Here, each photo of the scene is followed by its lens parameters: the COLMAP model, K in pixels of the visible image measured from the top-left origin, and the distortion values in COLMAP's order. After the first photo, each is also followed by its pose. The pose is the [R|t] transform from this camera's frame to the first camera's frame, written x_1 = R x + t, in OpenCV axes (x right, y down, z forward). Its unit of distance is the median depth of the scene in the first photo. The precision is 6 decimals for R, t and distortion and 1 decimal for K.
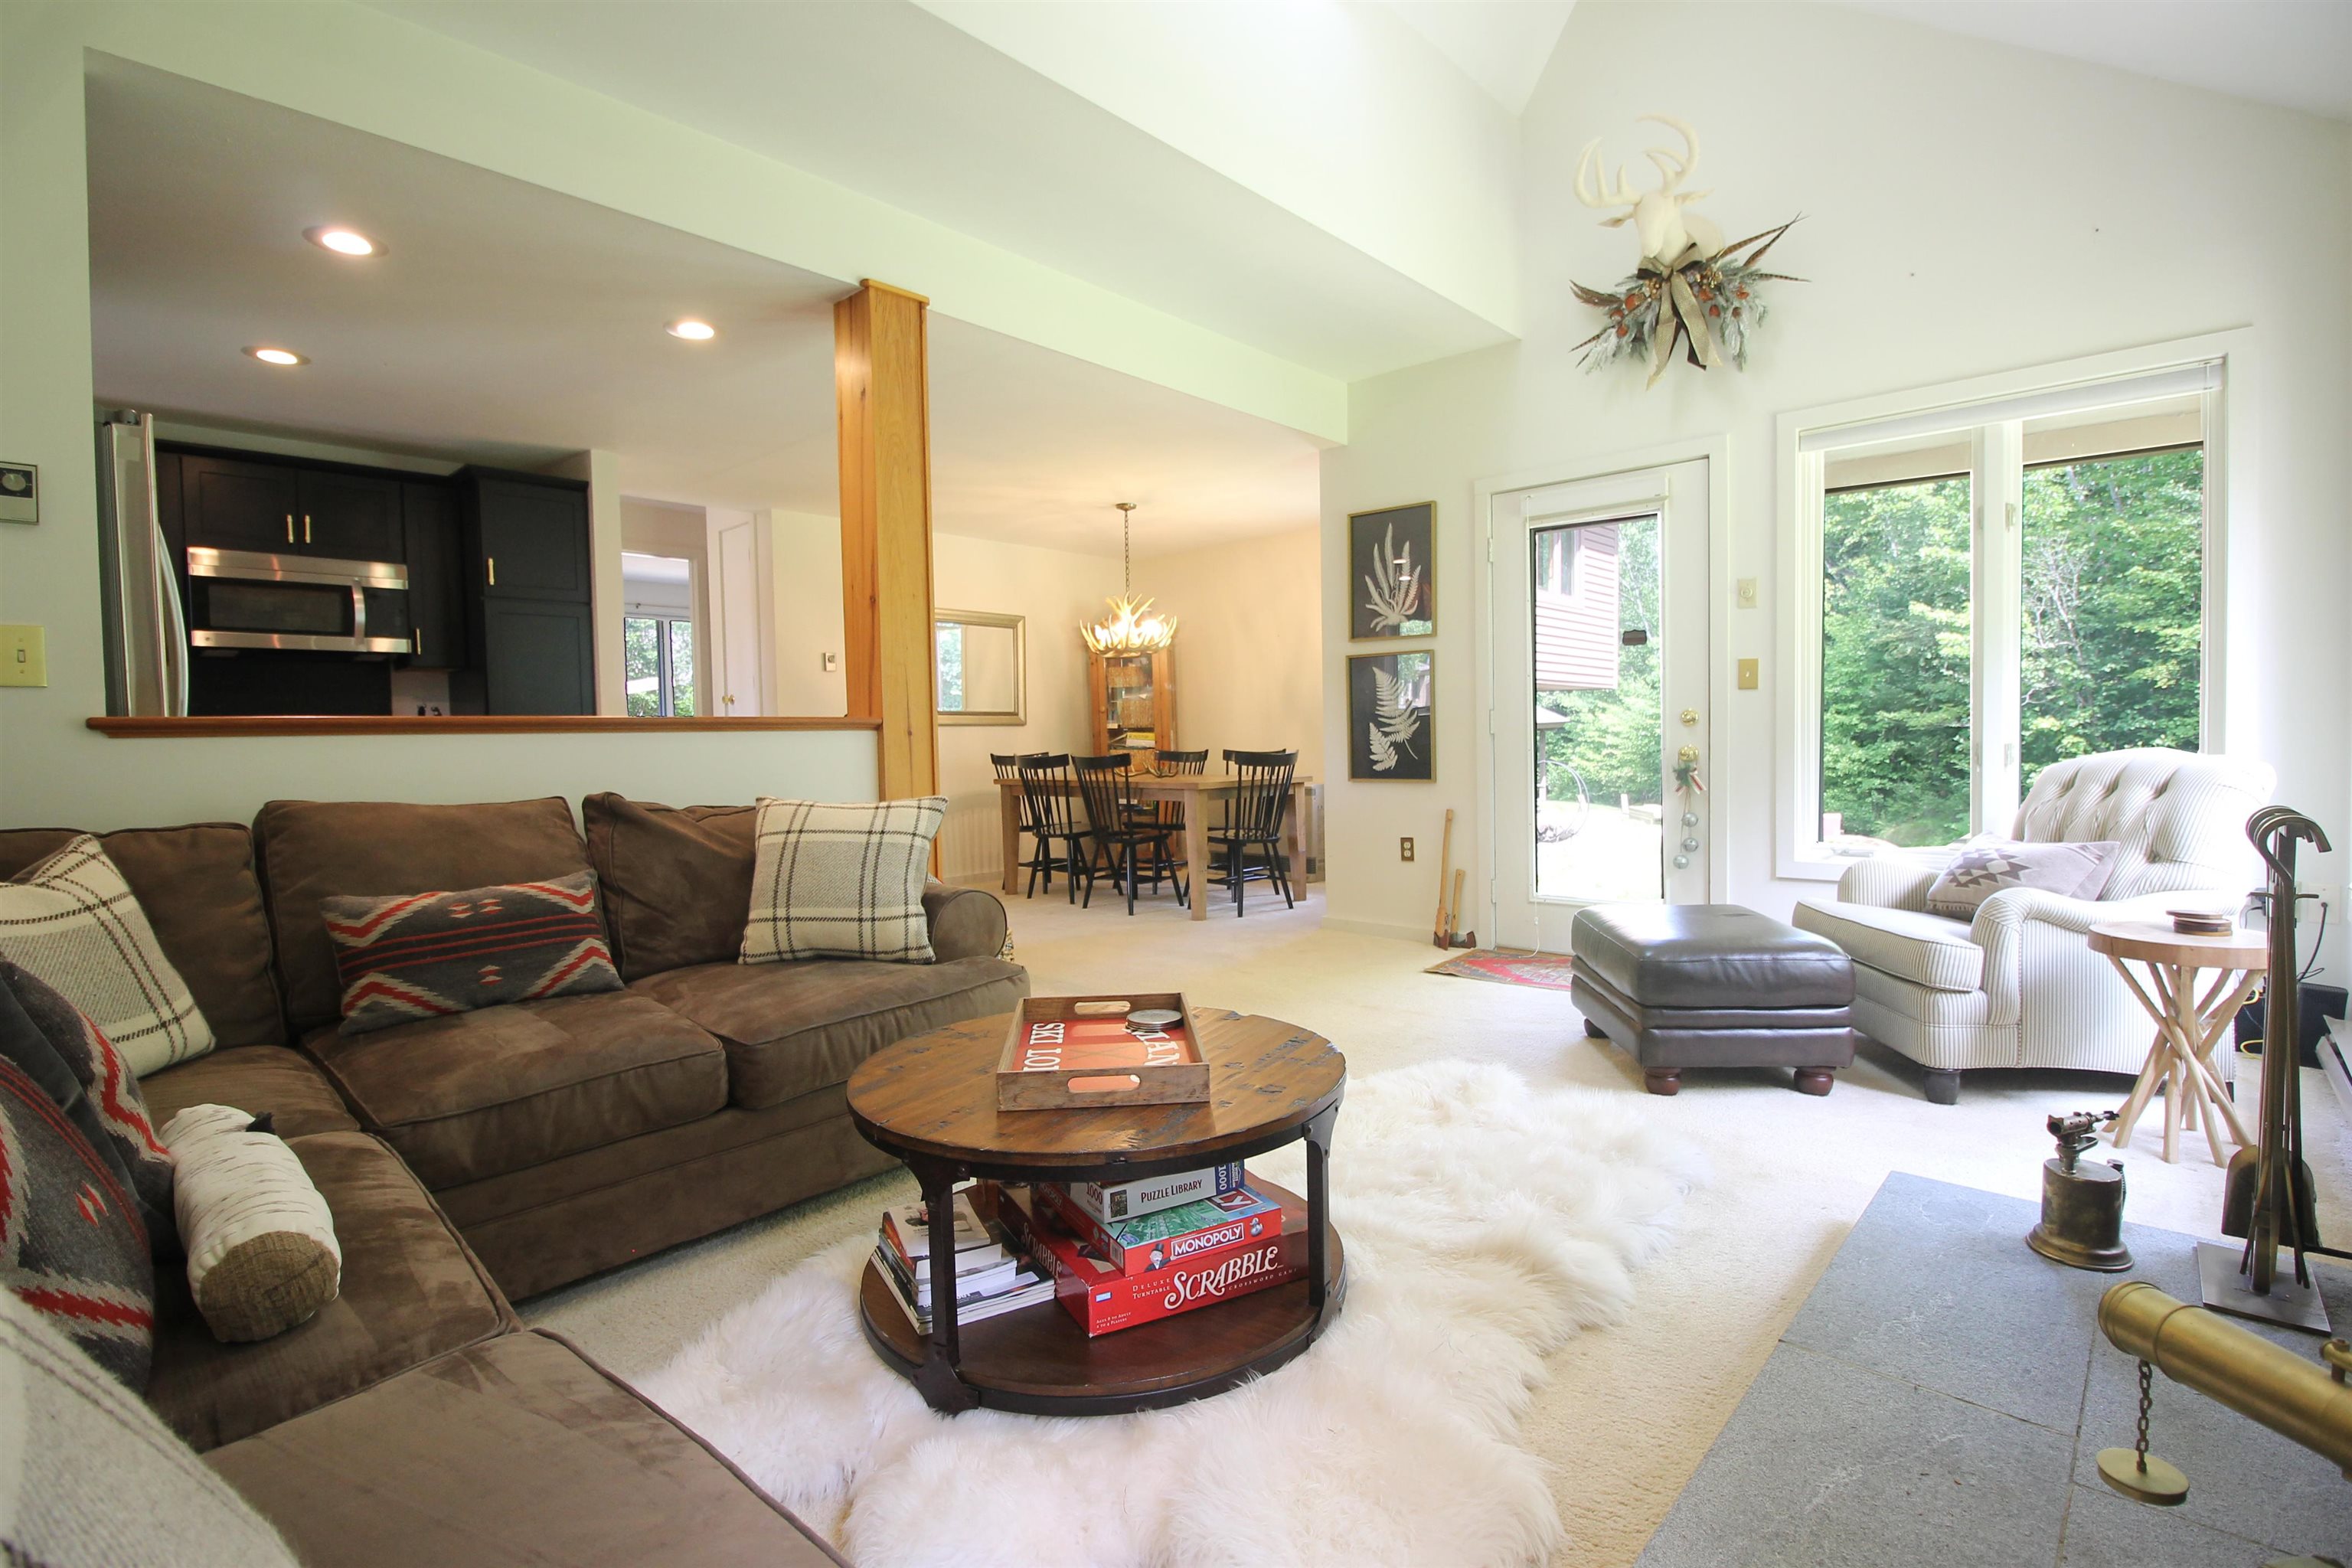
lens RADIAL K [[1099.1, 0, 1175.1], [0, 1099.1, 780.5], [0, 0, 1]] dist [-0.014272, -0.000535]
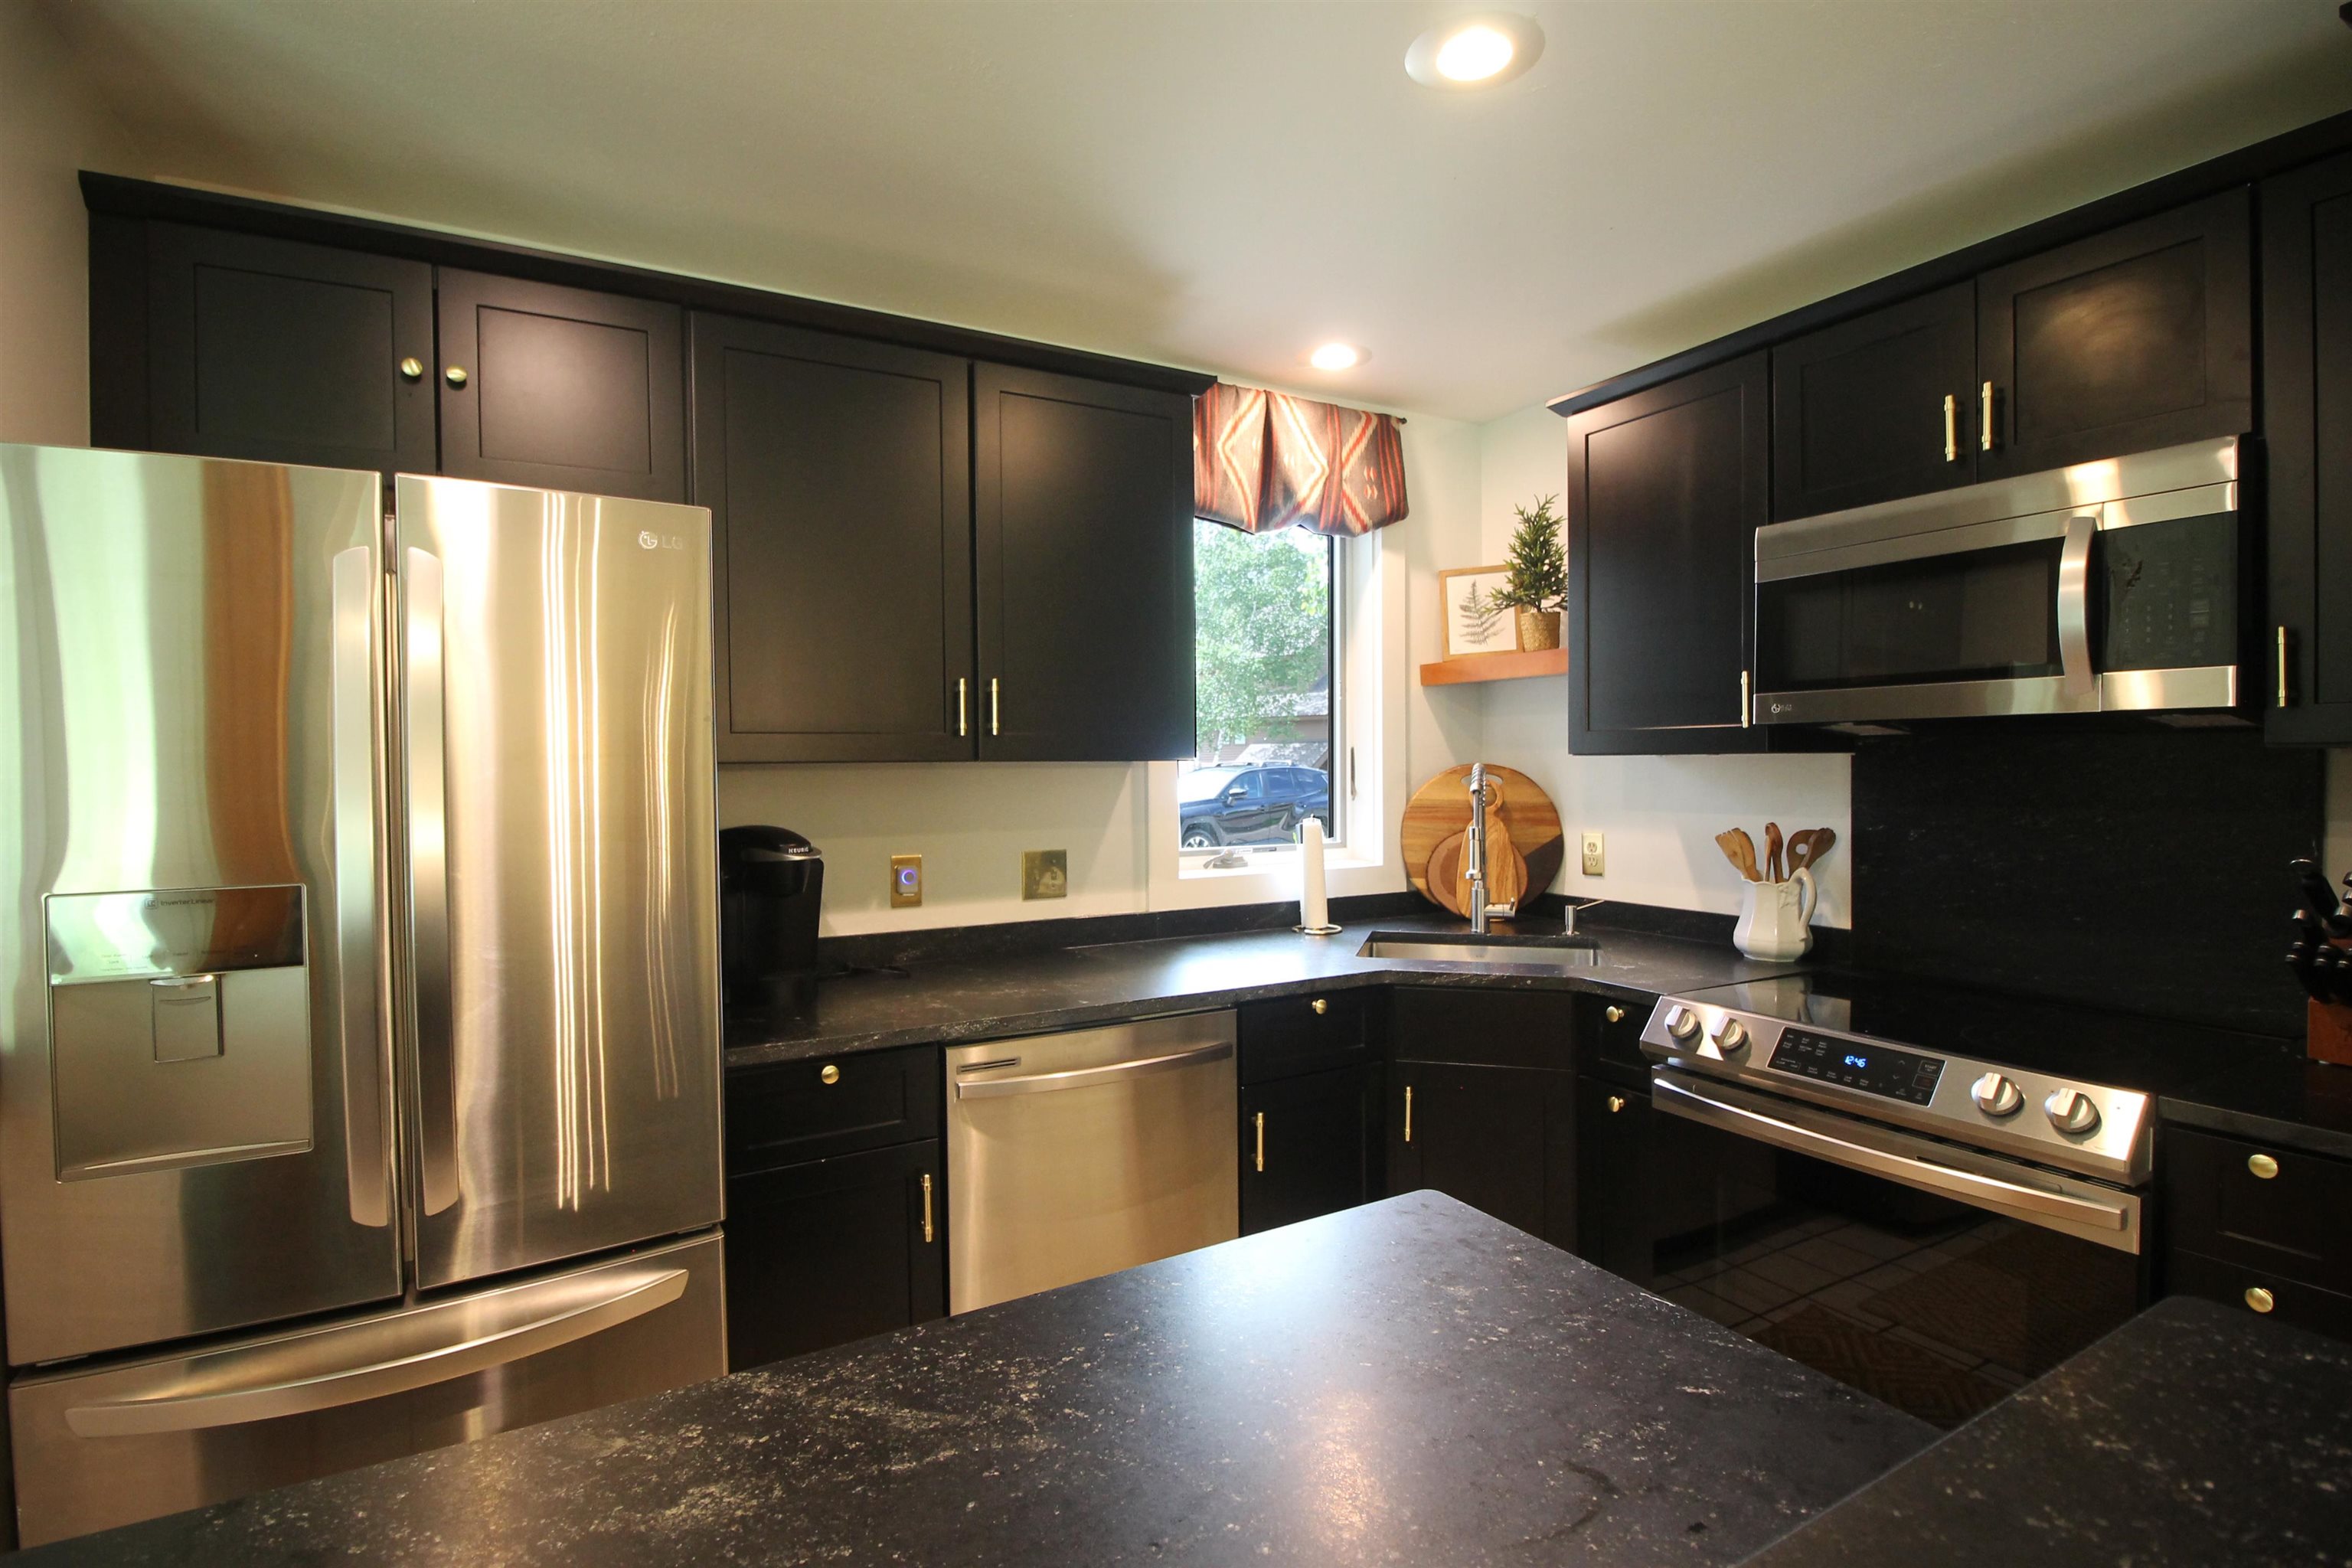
lens RADIAL K [[1099.1, 0, 1178.5], [0, 1099.1, 783.2], [0, 0, 1]] dist [-0.014272, -0.000535]
pose [[-0.302557, 0.040870, -0.952255, -0.310109], [-0.025401, 0.998380, 0.050920, -0.105558], [0.952793, 0.039595, -0.301029, 0.820982]]
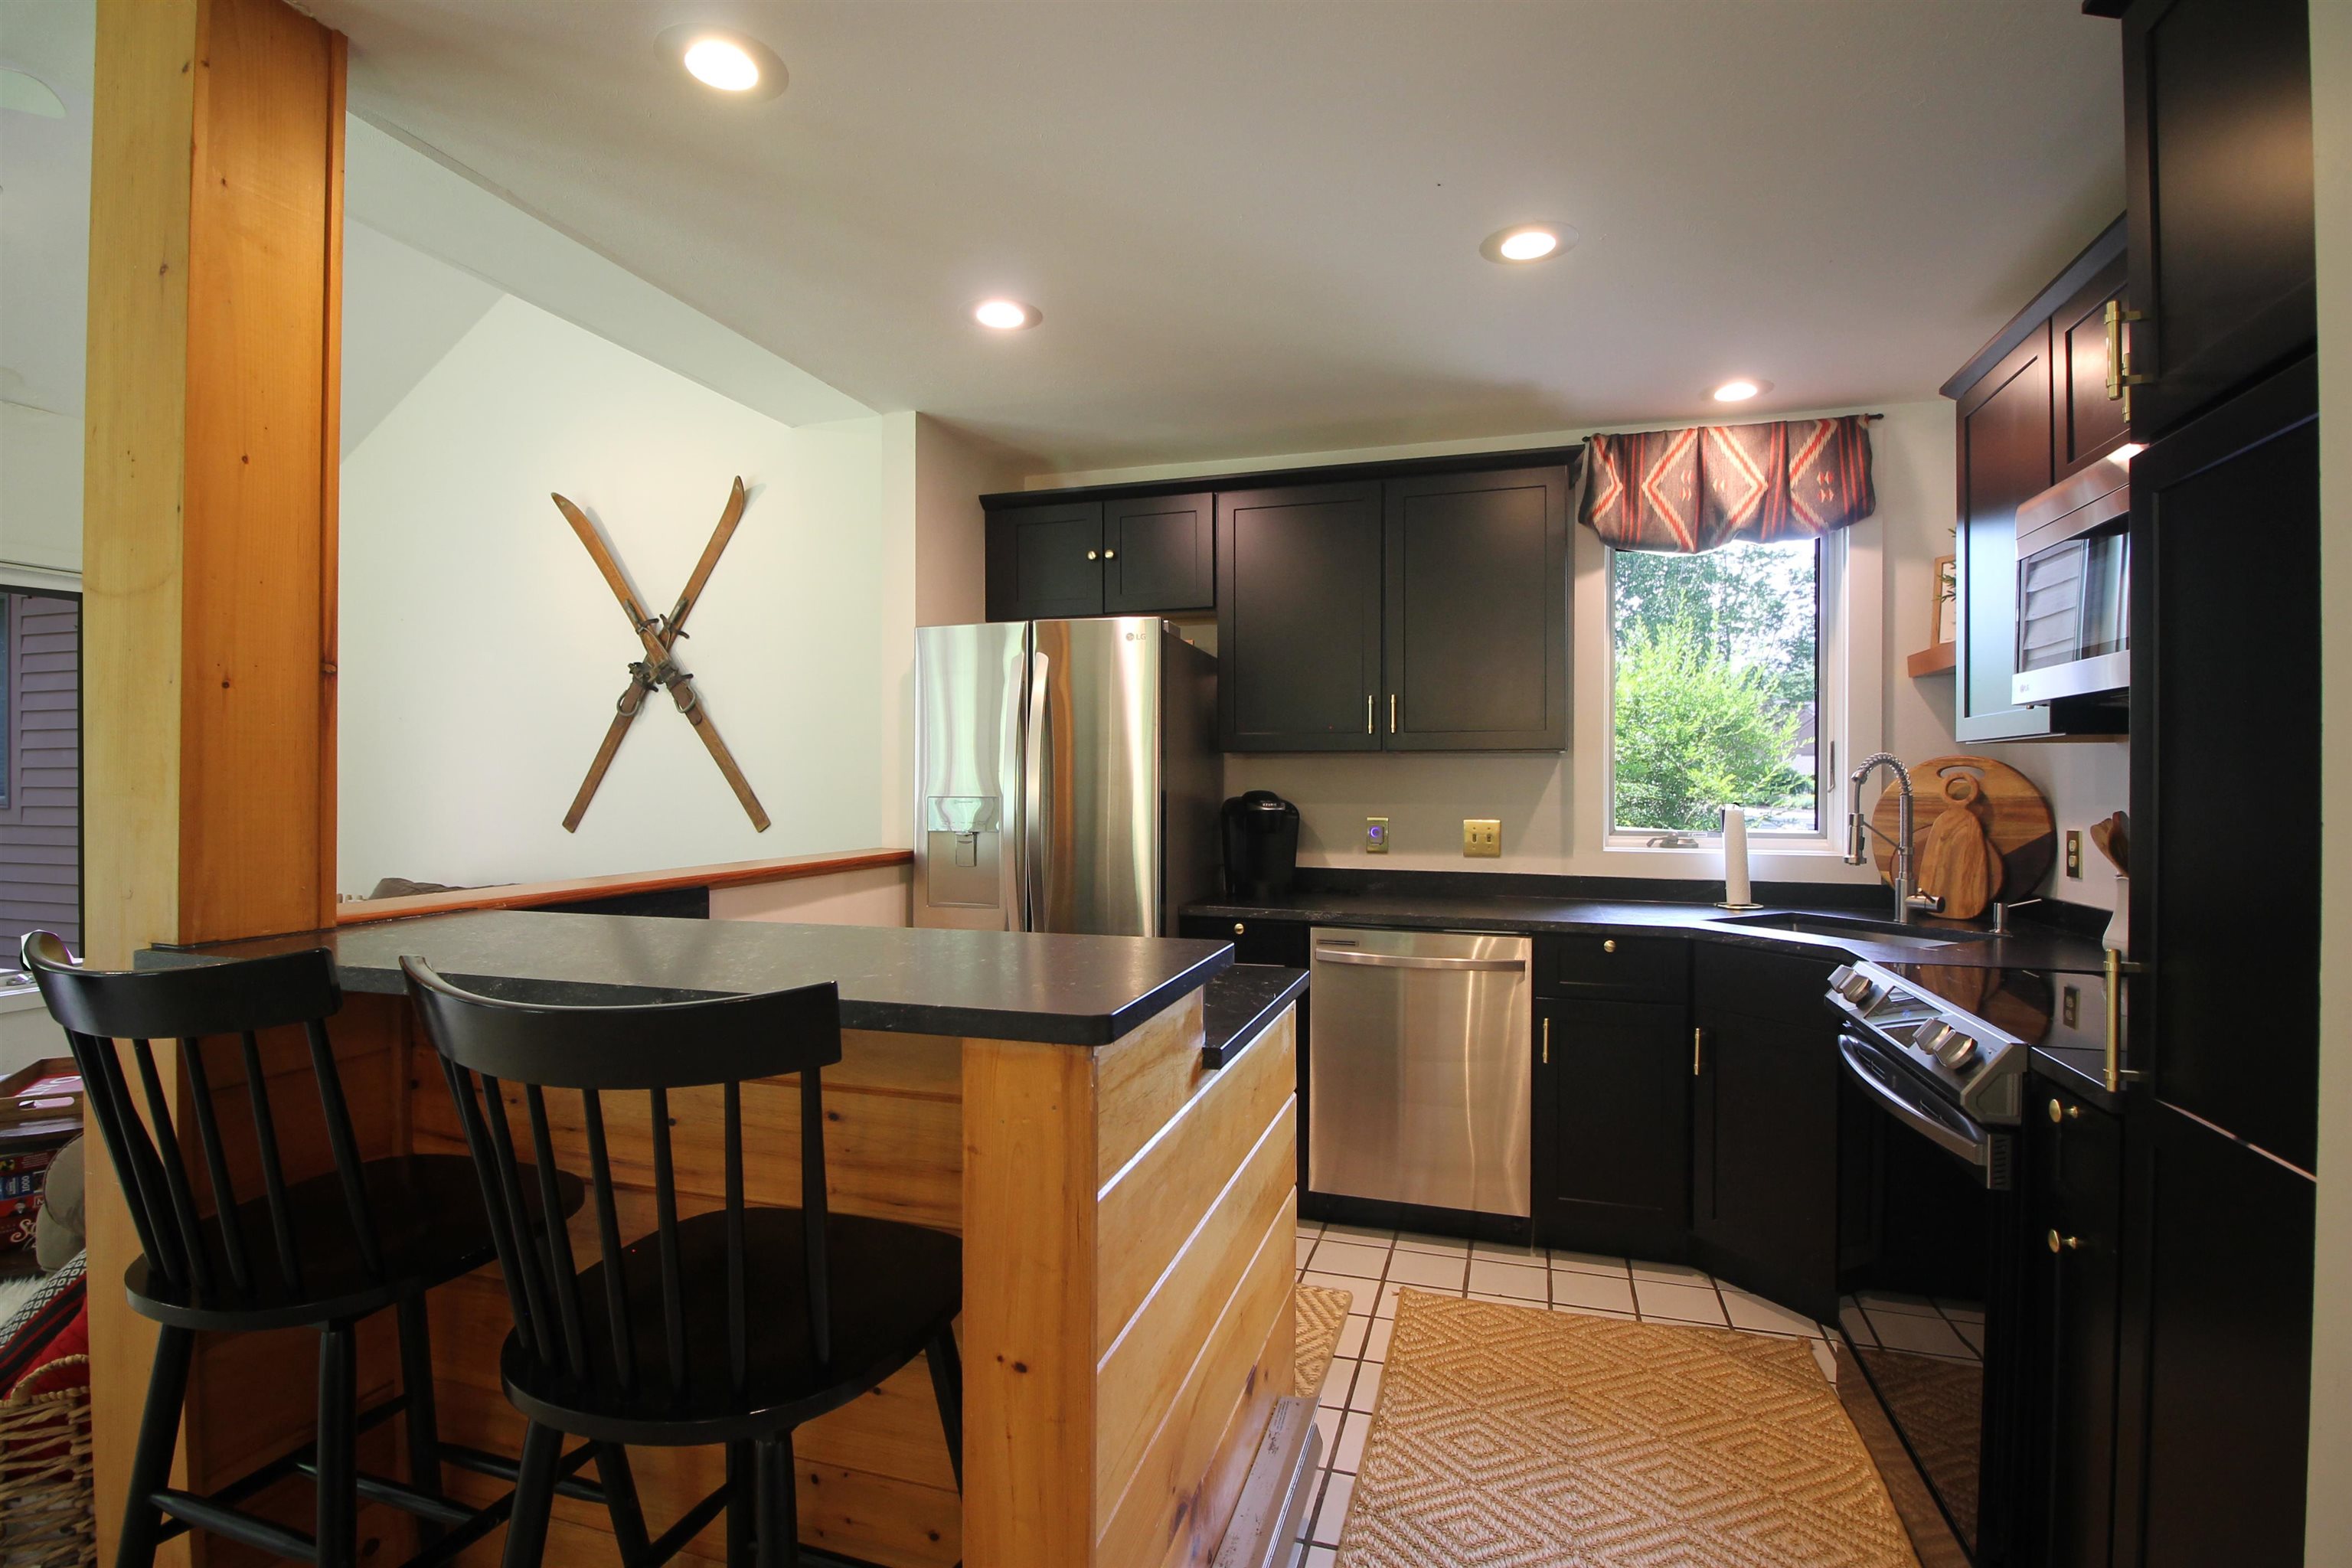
lens RADIAL K [[1099.1, 0, 1175.0], [0, 1099.1, 779.2], [0, 0, 1]] dist [-0.014272, -0.000535]
pose [[-0.904364, 0.016615, -0.426439, -0.317959], [-0.002646, 0.999004, 0.044534, -0.100517], [0.426755, 0.041403, -0.903419, 1.247406]]
